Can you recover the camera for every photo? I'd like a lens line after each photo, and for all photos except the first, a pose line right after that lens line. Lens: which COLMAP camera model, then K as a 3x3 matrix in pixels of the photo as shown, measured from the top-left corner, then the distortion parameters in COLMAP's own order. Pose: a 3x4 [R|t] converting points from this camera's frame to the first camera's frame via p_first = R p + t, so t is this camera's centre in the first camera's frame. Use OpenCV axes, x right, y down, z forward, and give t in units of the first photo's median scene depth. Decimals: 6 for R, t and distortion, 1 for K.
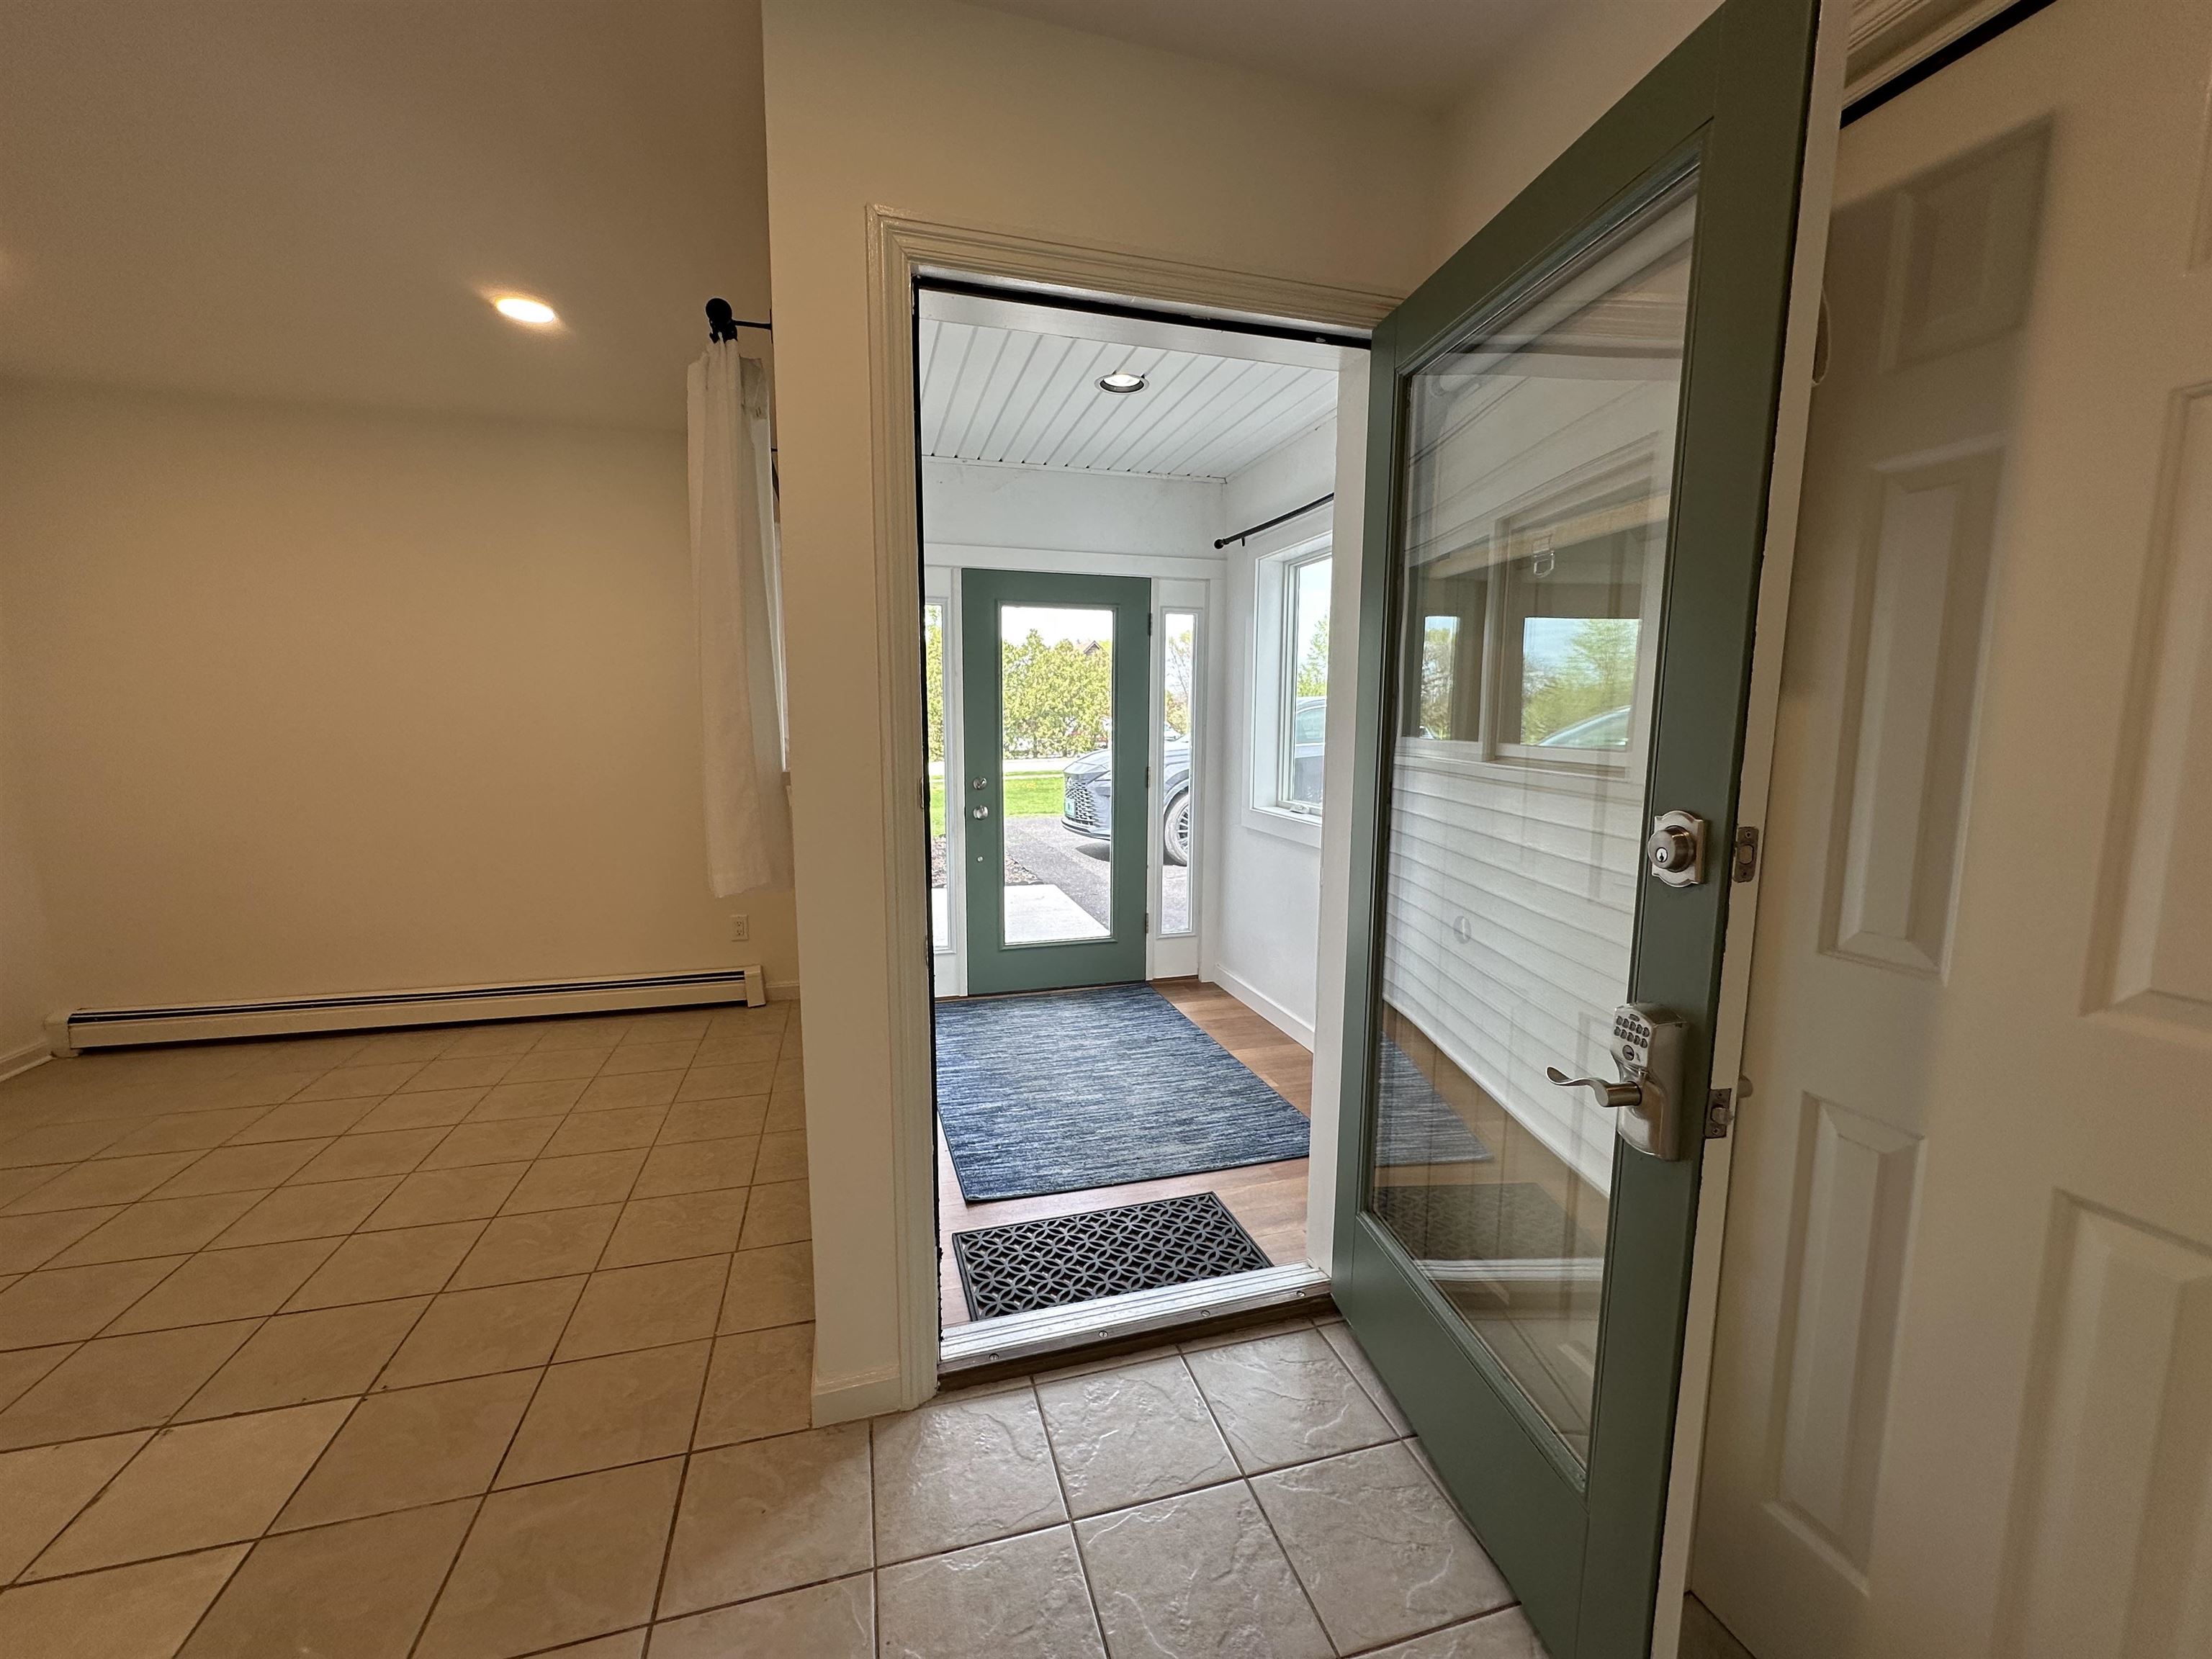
lens RADIAL K [[880.4, 0, 1099.4], [0, 880.4, 825.8], [0, 0, 1]] dist [0.000630, 0.000090]
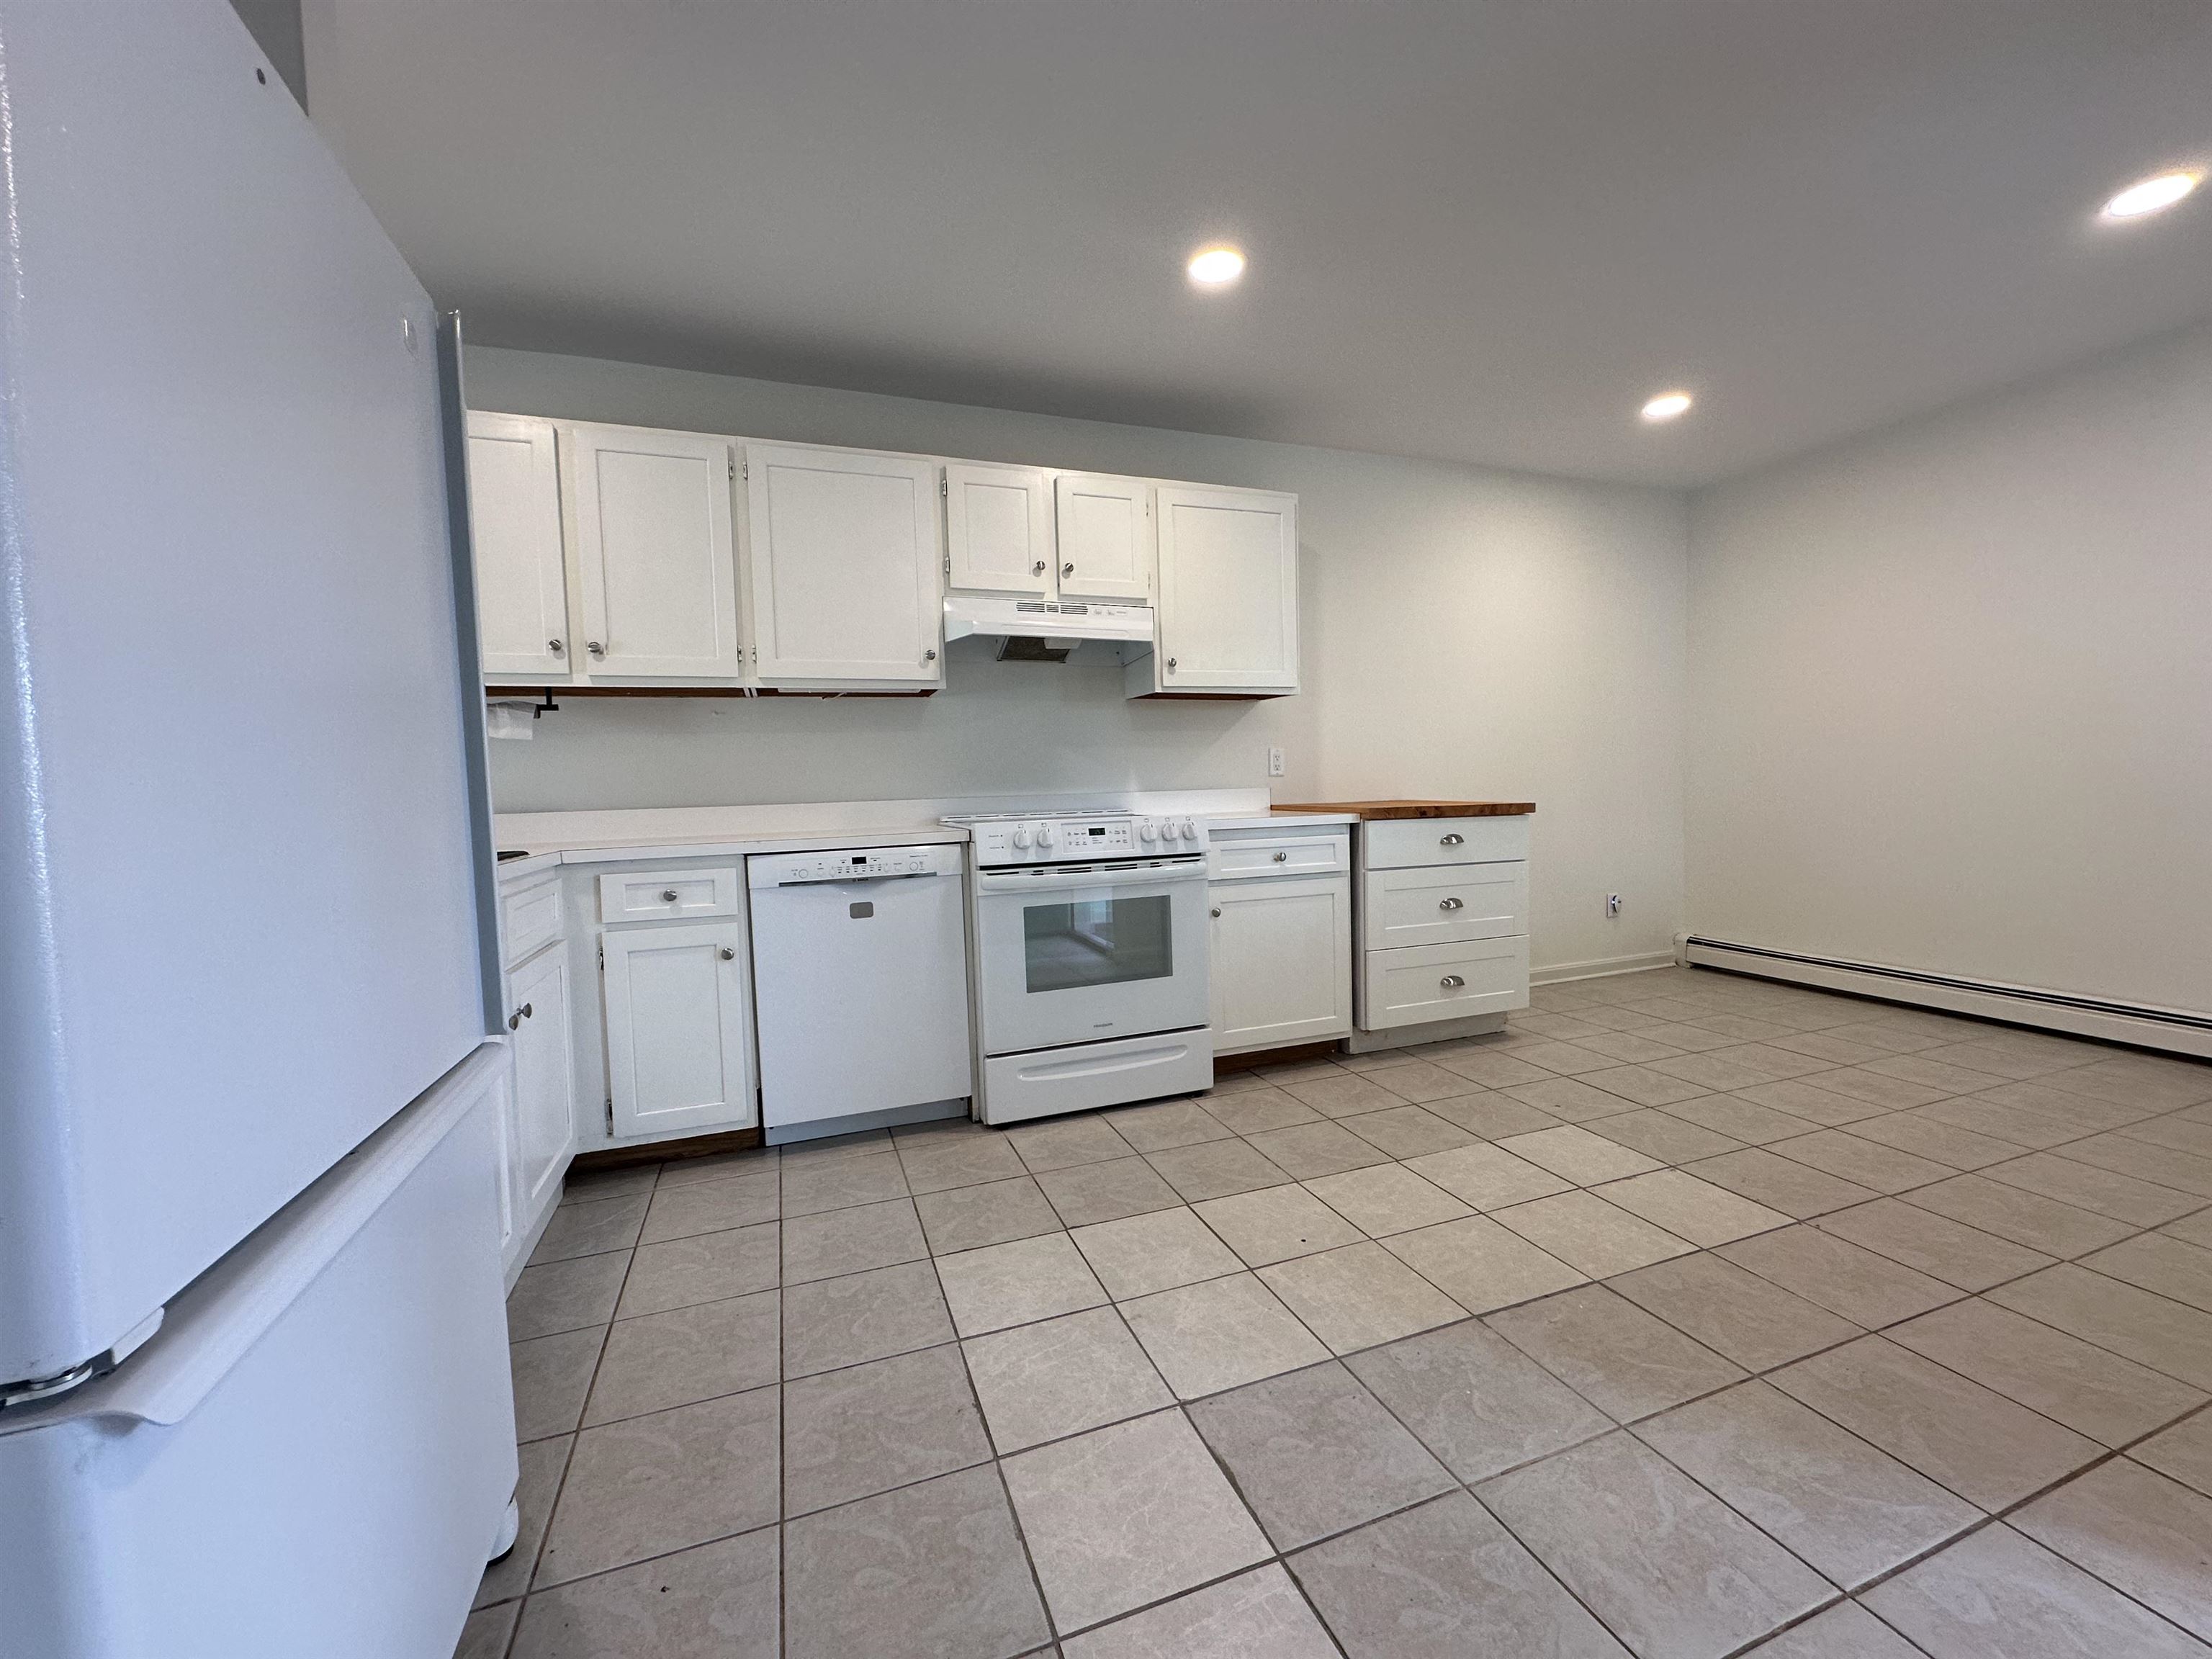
lens RADIAL K [[880.4, 0, 1109.8], [0, 880.4, 830.8], [0, 0, 1]] dist [0.000630, 0.000090]
pose [[0.081622, 0.040907, -0.995823, 0.139405], [-0.095935, 0.994840, 0.033003, 0.099714], [0.992035, 0.092841, 0.085126, -0.038845]]
